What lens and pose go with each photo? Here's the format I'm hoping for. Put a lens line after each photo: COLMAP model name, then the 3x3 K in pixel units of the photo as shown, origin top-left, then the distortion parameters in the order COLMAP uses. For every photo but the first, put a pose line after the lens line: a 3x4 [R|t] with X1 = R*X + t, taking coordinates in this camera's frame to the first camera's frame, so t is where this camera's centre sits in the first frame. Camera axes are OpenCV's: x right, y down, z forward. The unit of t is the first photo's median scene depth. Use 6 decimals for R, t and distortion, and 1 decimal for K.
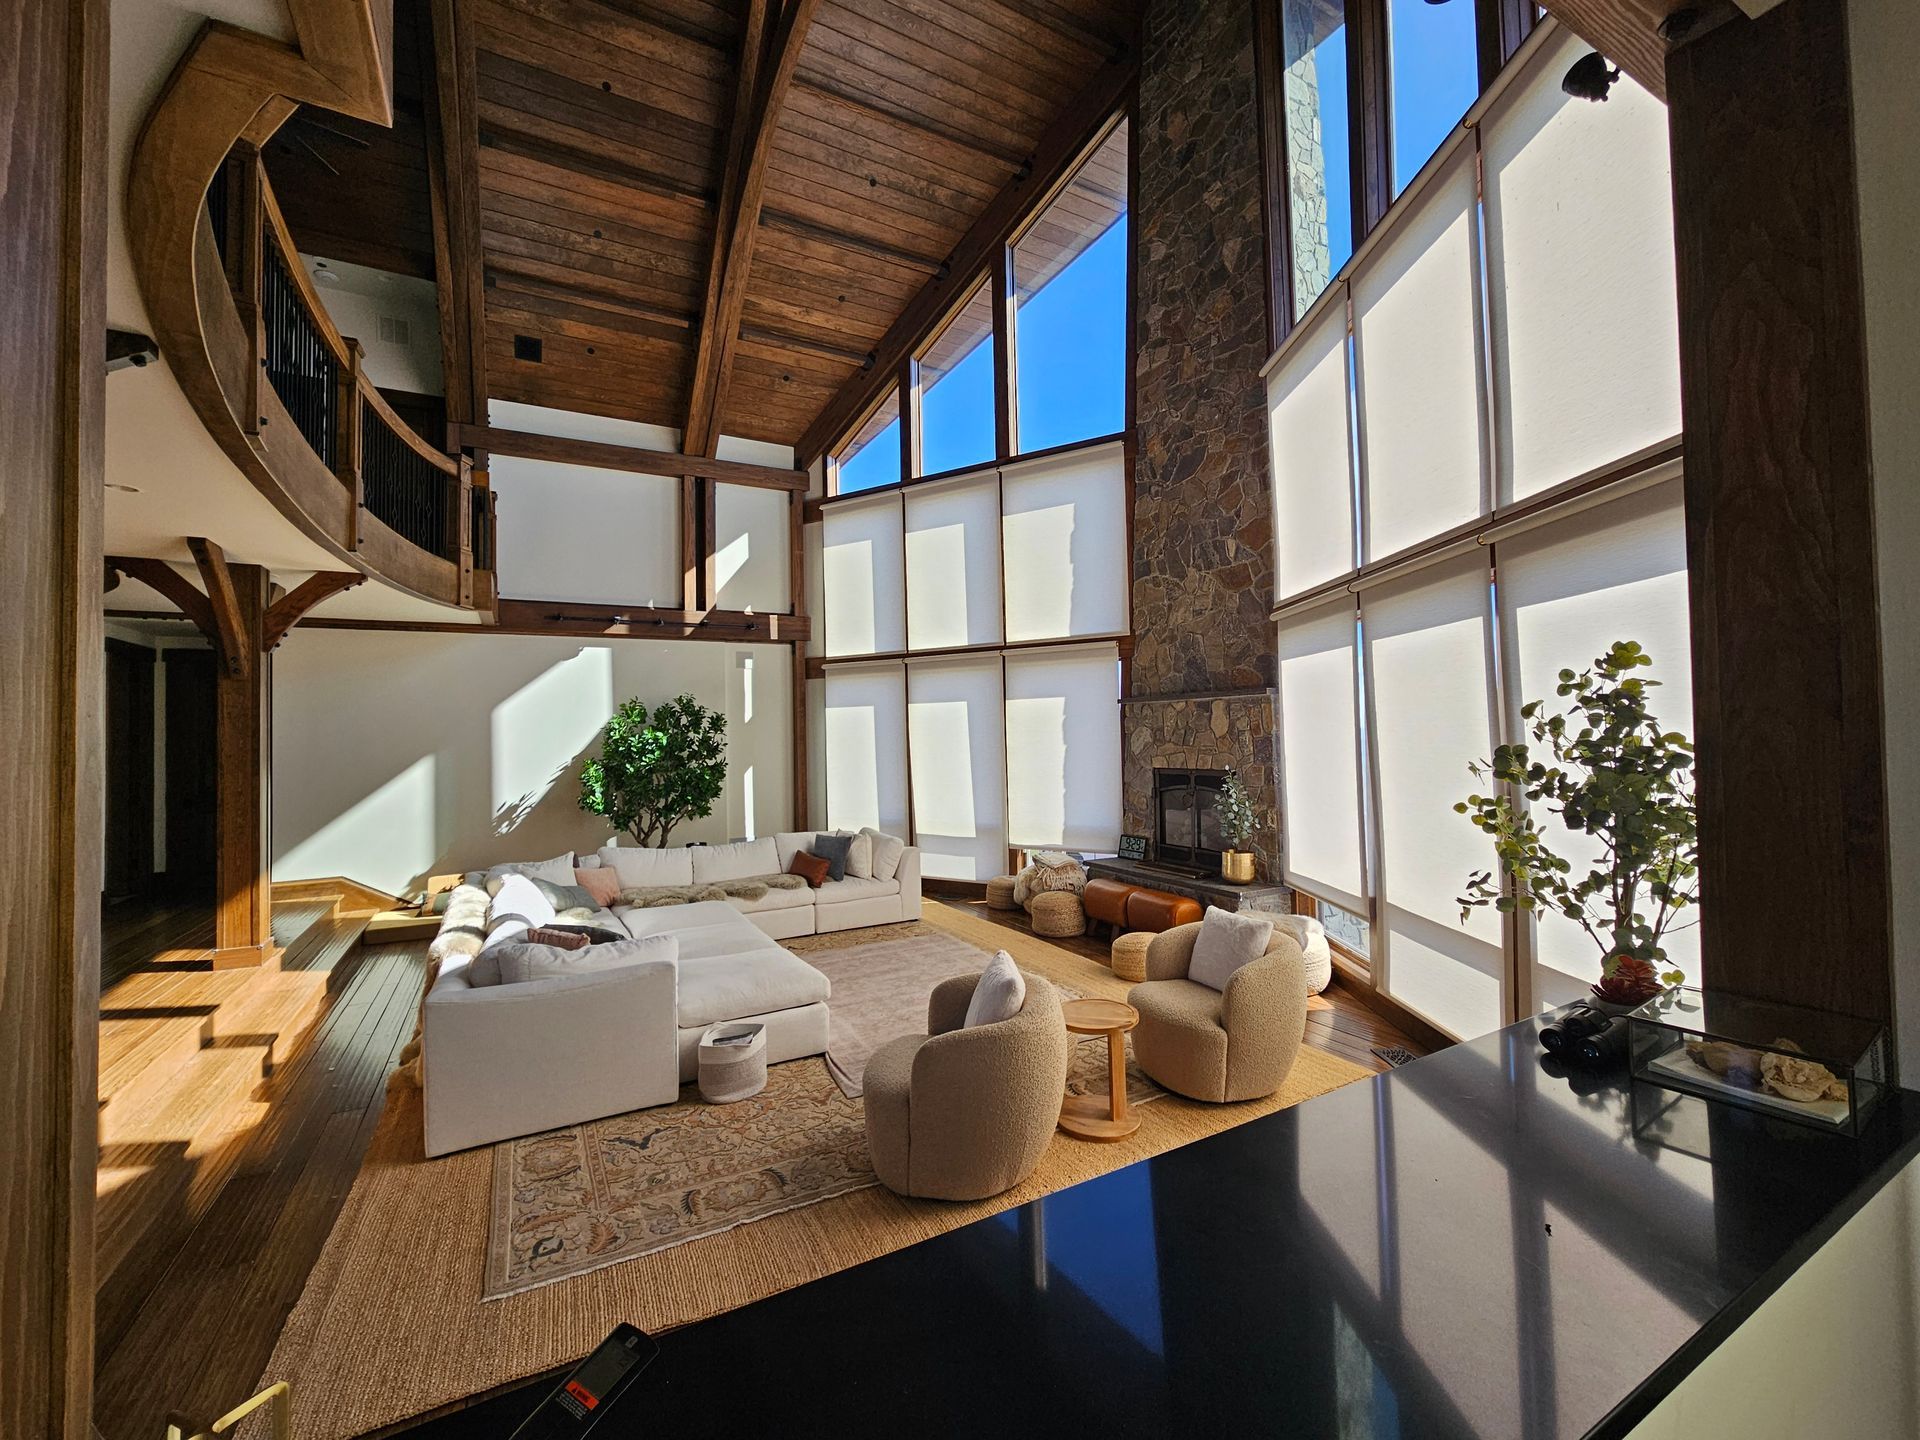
lens RADIAL K [[791.5, 0, 956.4], [0, 791.5, 715.5], [0, 0, 1]] dist [-0.005115, -0.000670]
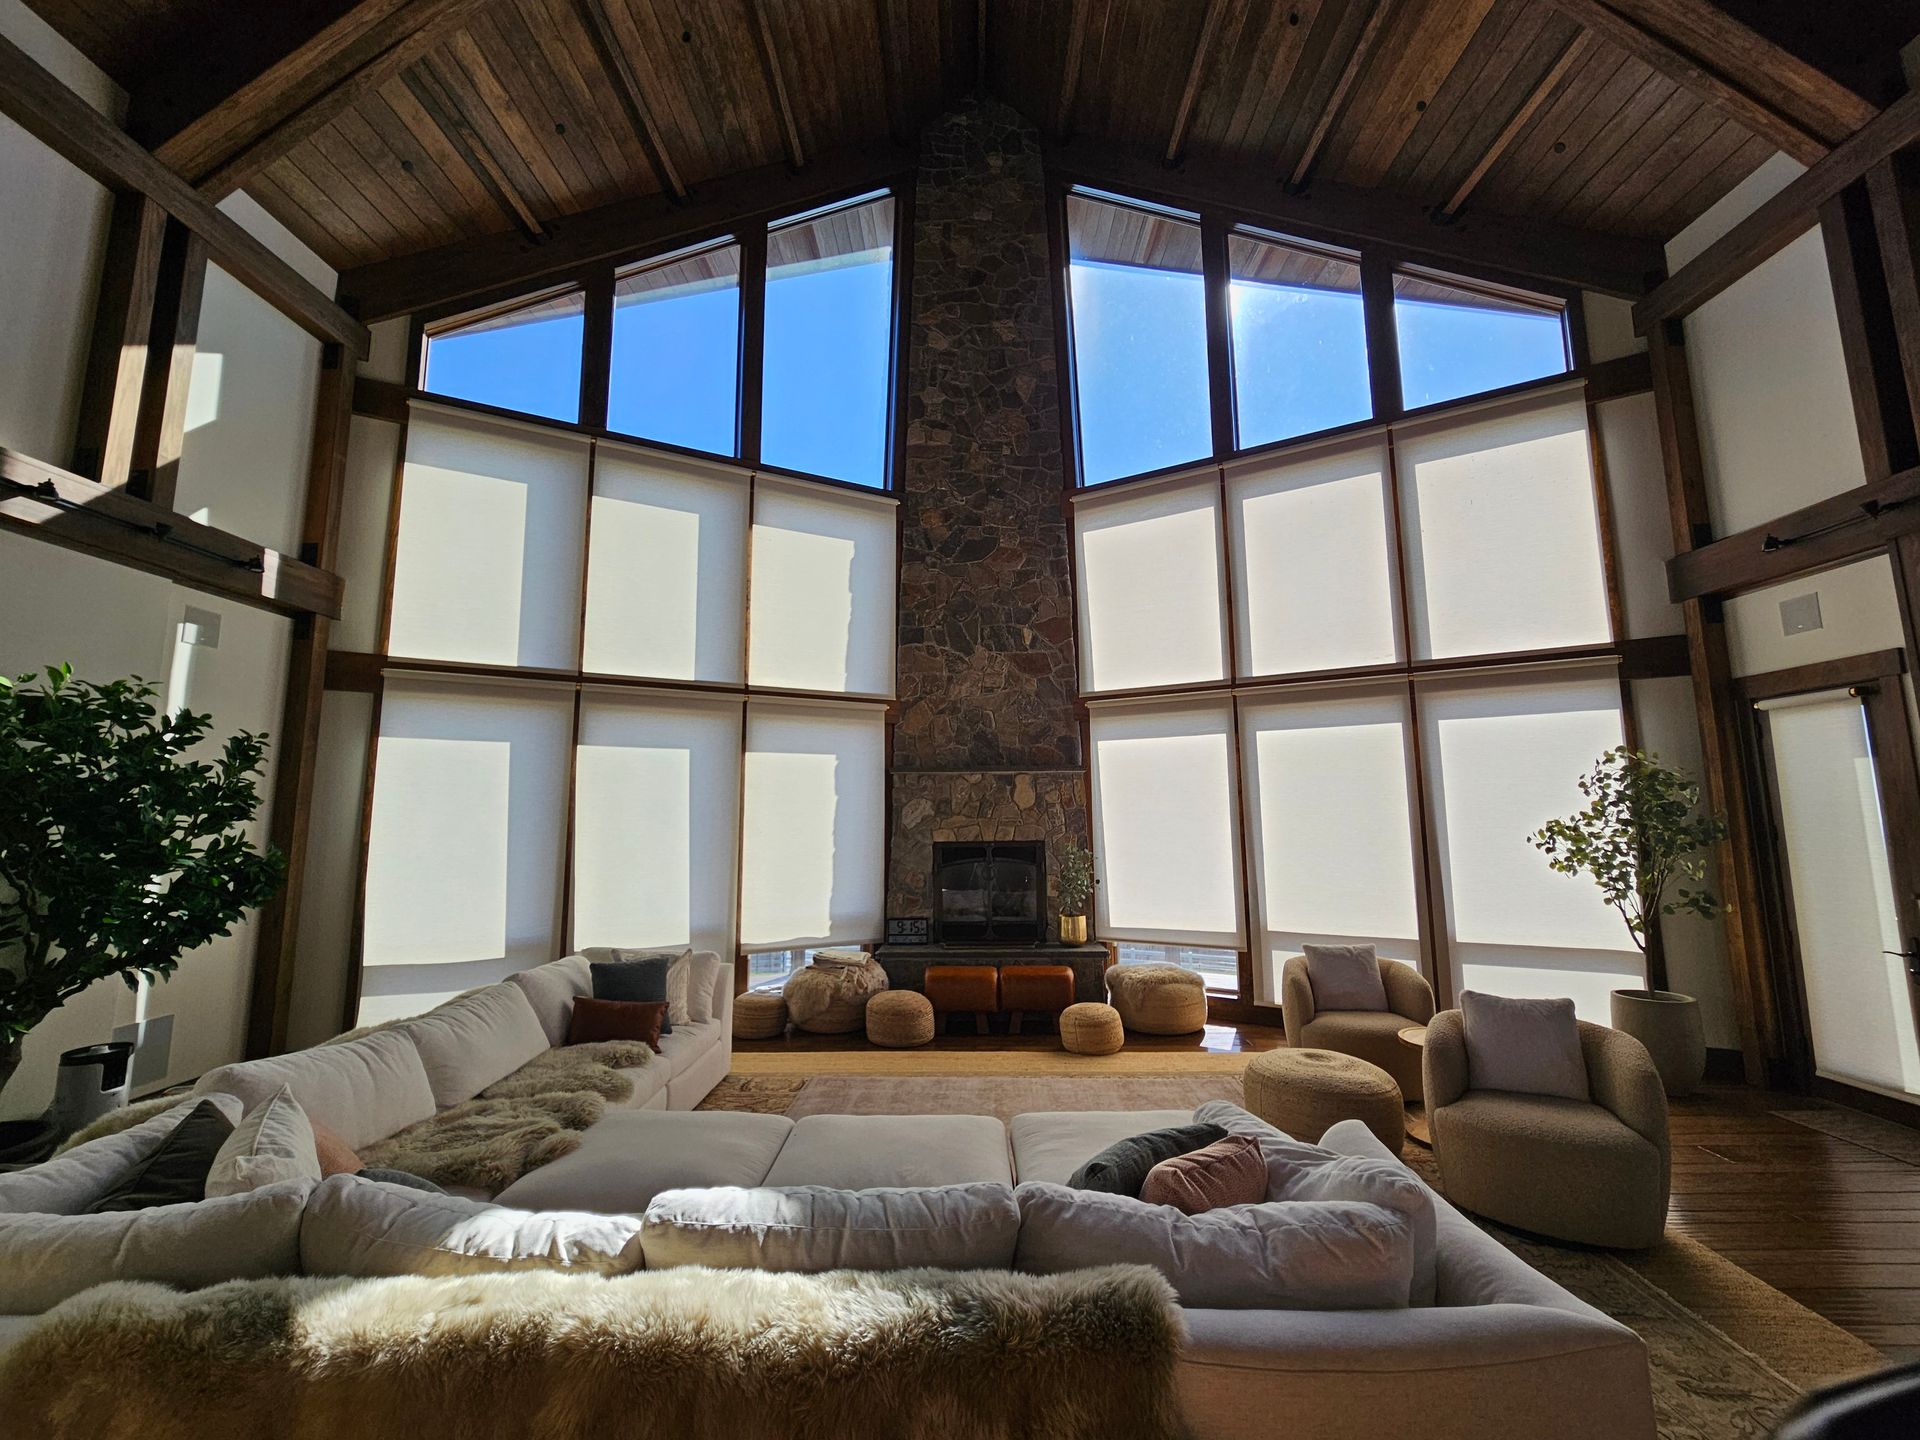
lens RADIAL K [[791.5, 0, 944.0], [0, 791.5, 716.7], [0, 0, 1]] dist [-0.005115, -0.000670]
pose [[0.498778, 0.132931, 0.856475, -0.567913], [-0.021791, 0.989780, -0.140931, 0.049782], [-0.866456, 0.051630, 0.496577, 0.498058]]
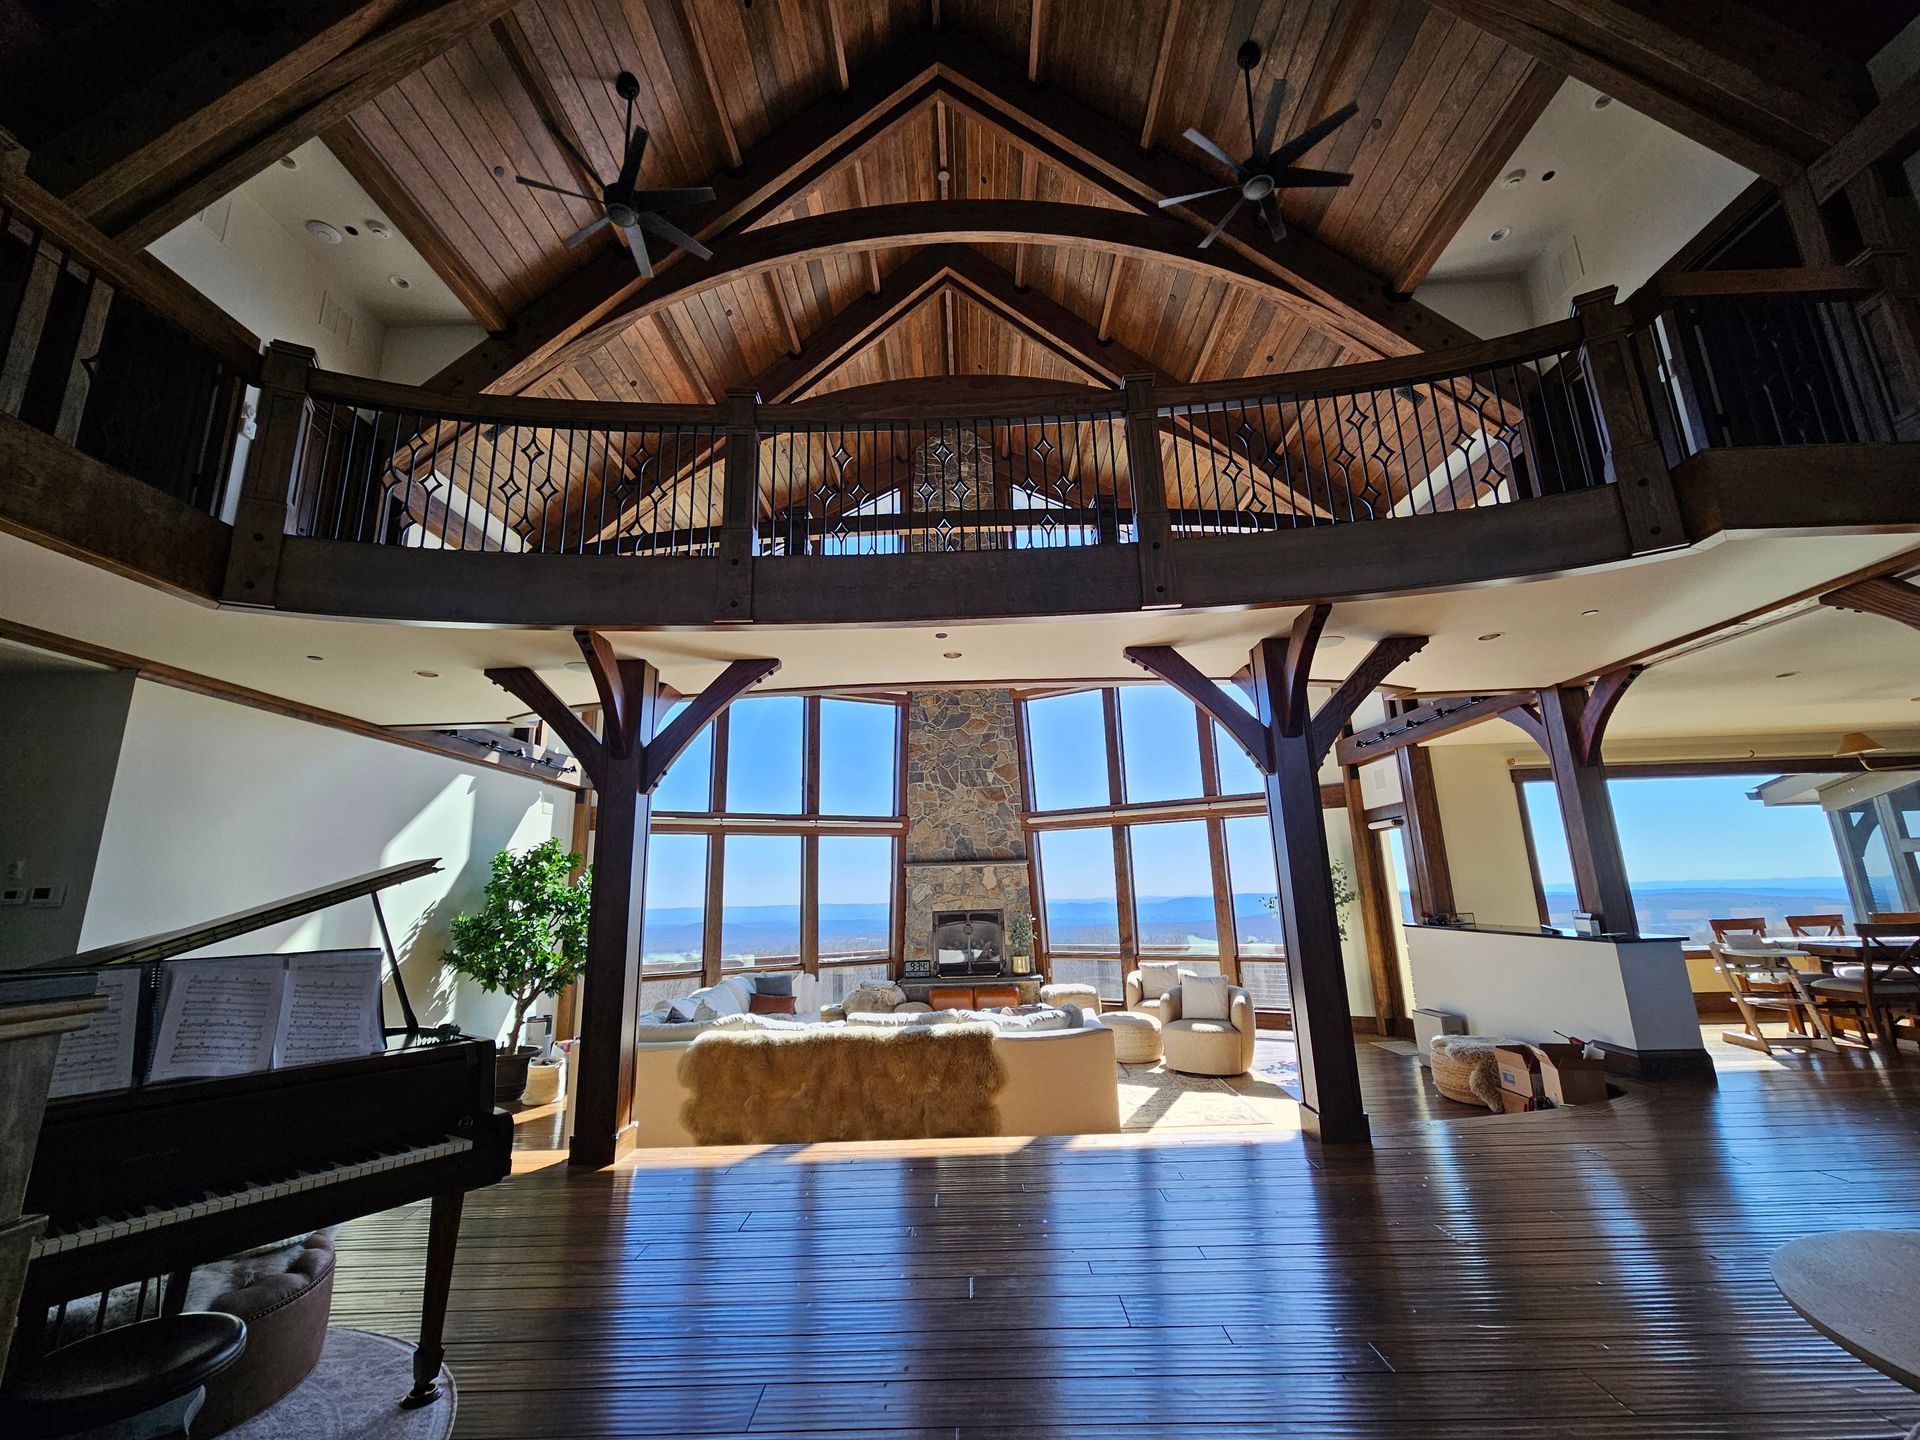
lens RADIAL K [[791.5, 0, 946.4], [0, 791.5, 721.6], [0, 0, 1]] dist [-0.005115, -0.000670]
pose [[0.524527, 0.189305, 0.830081, -1.025233], [-0.000476, 0.975033, -0.222061, 0.047461], [-0.851394, 0.116082, 0.511521, 0.167174]]
